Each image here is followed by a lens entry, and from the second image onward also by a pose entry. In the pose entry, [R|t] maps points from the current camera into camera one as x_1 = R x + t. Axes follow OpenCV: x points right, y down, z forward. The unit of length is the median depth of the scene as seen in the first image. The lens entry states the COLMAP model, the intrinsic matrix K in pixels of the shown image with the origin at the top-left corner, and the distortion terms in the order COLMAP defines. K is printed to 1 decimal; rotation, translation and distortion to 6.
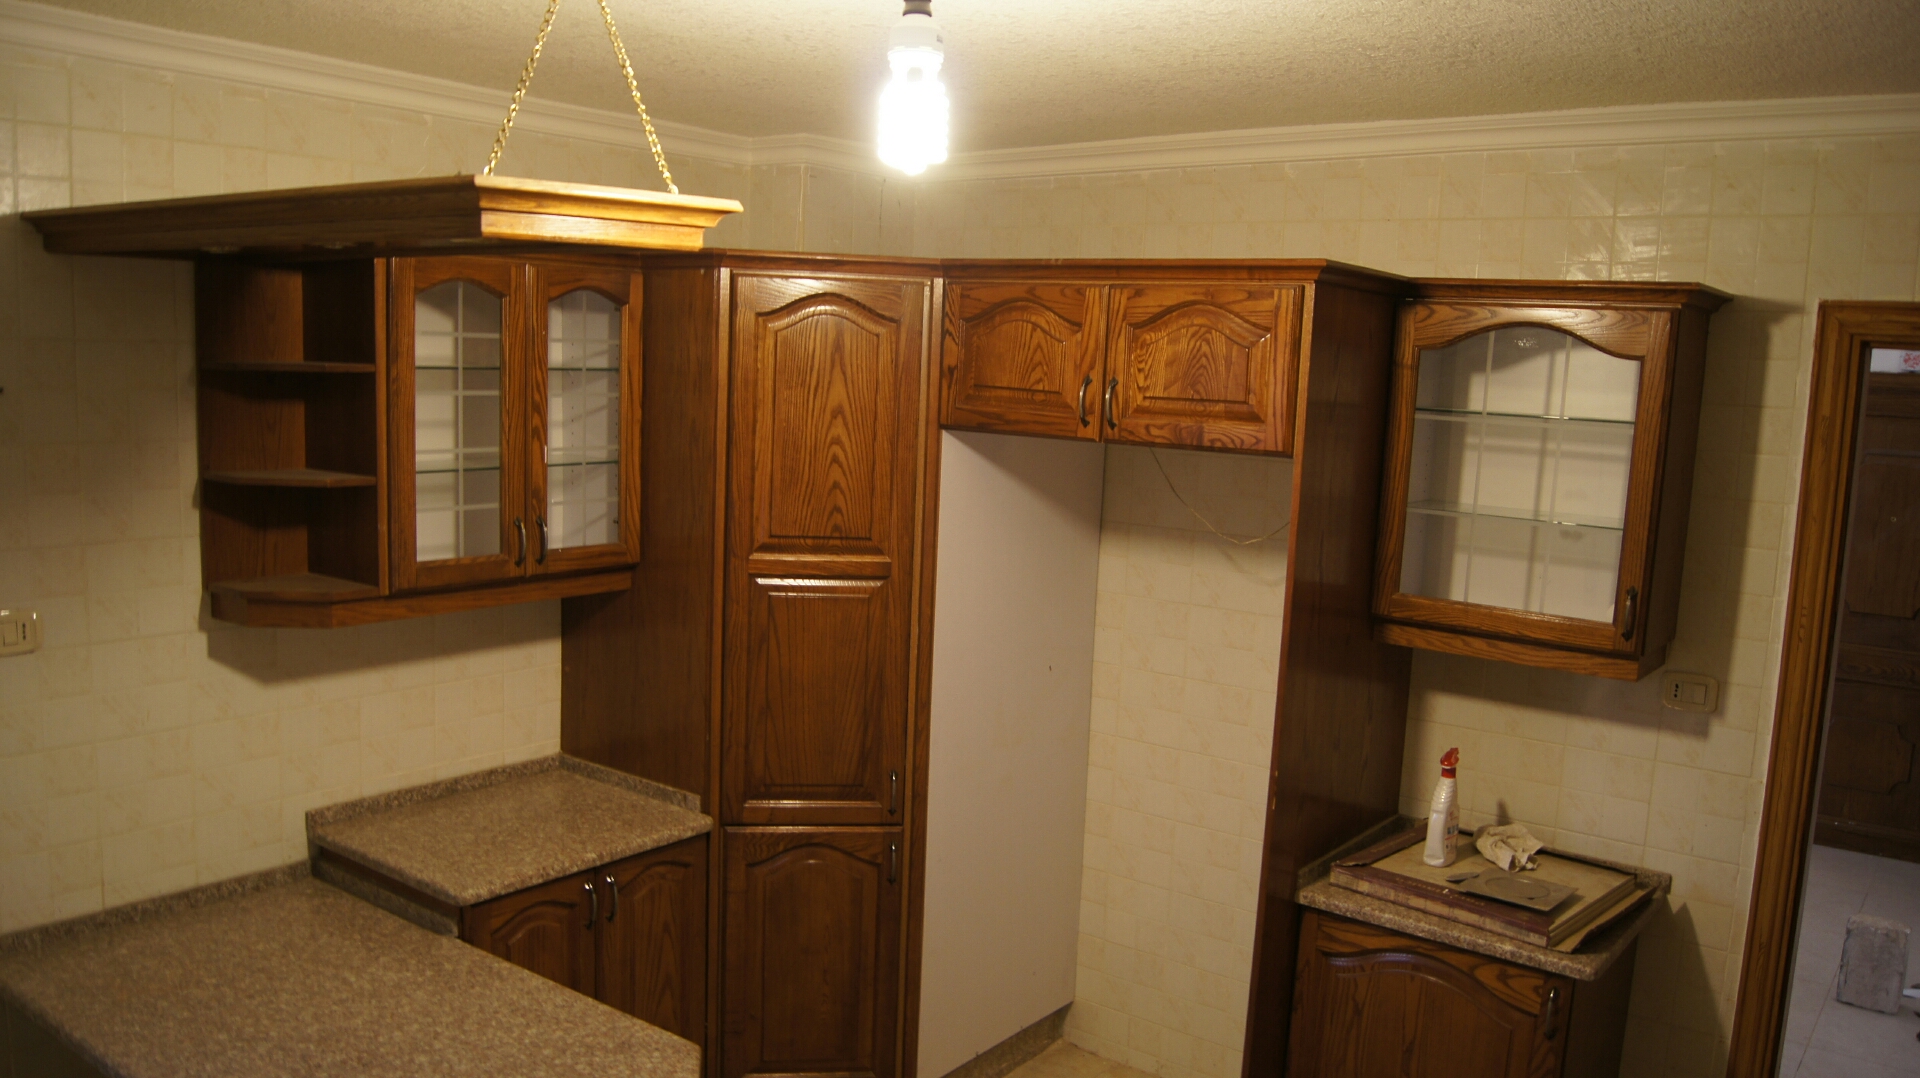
lens RADIAL K [[1507.6, 0, 934.0], [0, 1507.6, 575.3], [0, 0, 1]] dist [-0.091375, 0.023257]
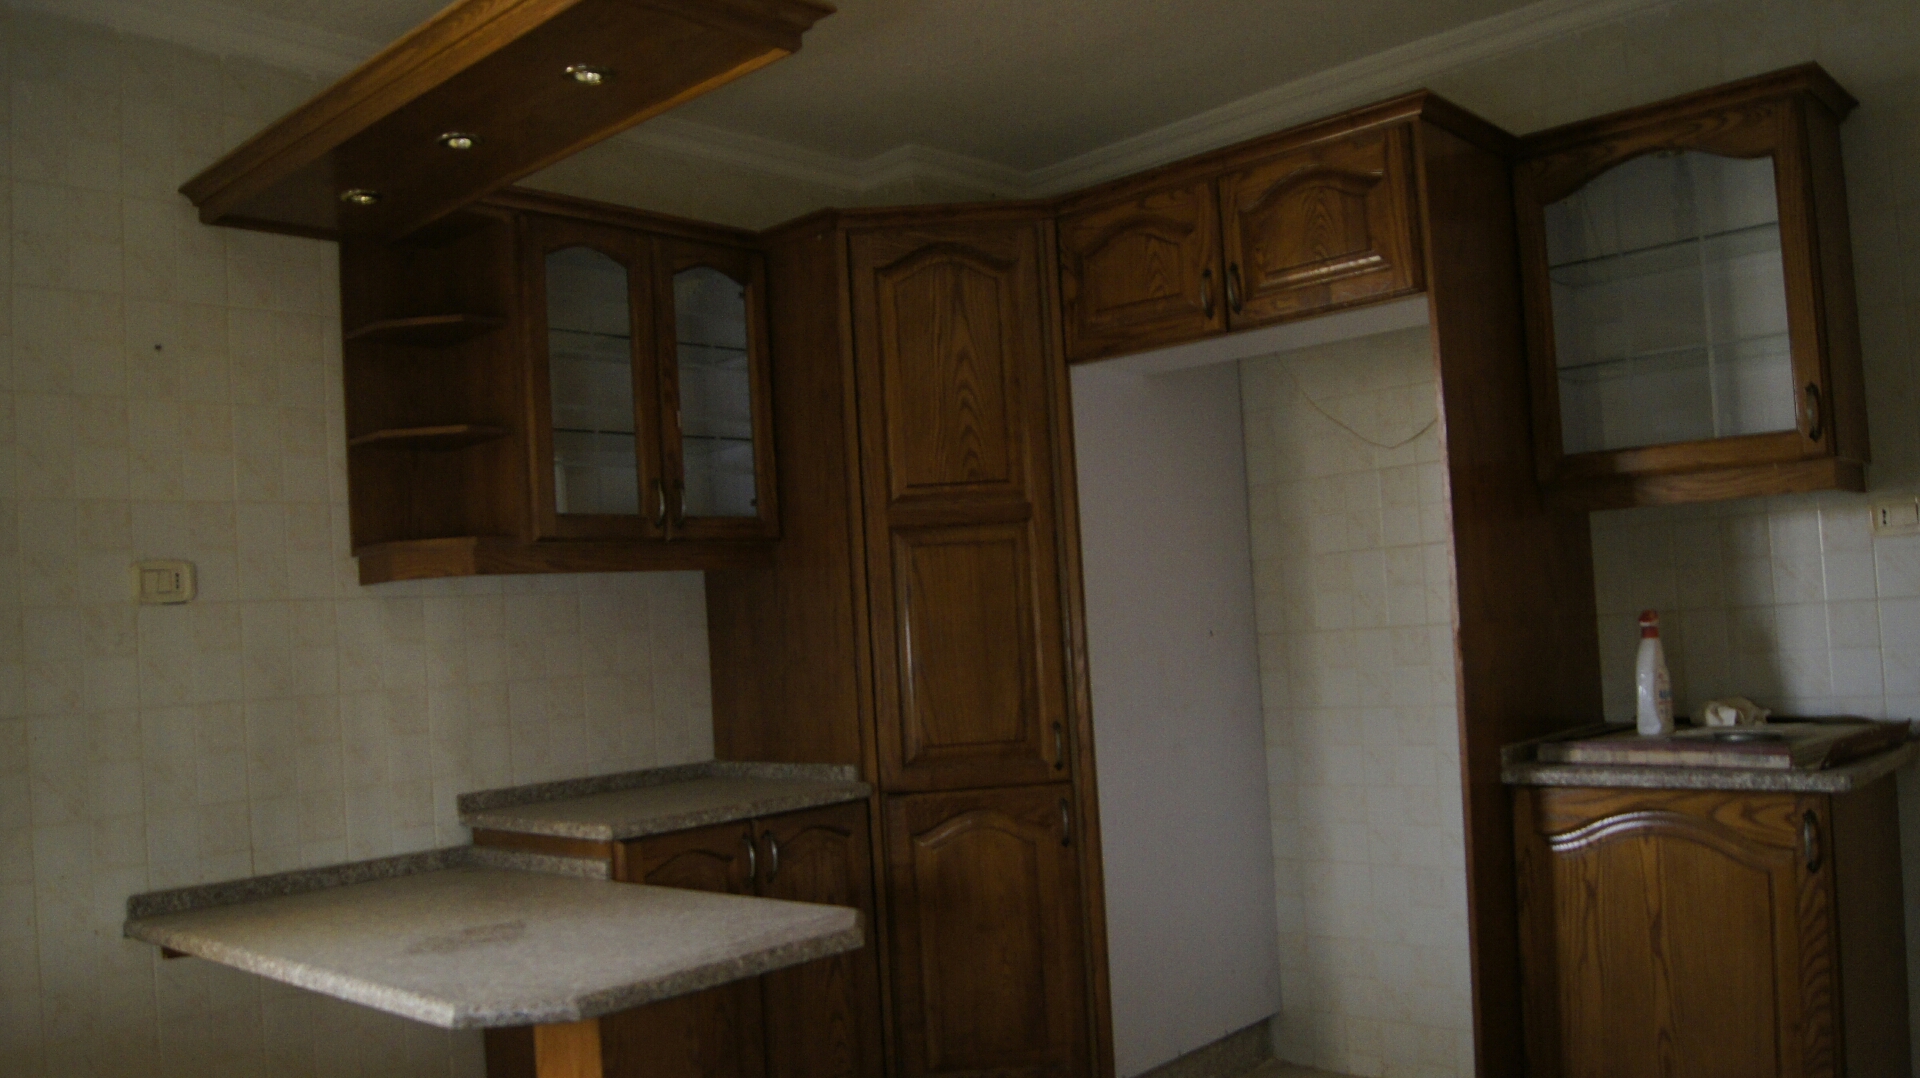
lens RADIAL K [[1507.6, 0, 934.0], [0, 1507.6, 575.3], [0, 0, 1]] dist [-0.091375, 0.023257]
pose [[0.990004, -0.104288, -0.094948, -0.003269], [0.084978, 0.978375, -0.188575, 0.227456], [0.112561, 0.178621, 0.977458, 0.046088]]
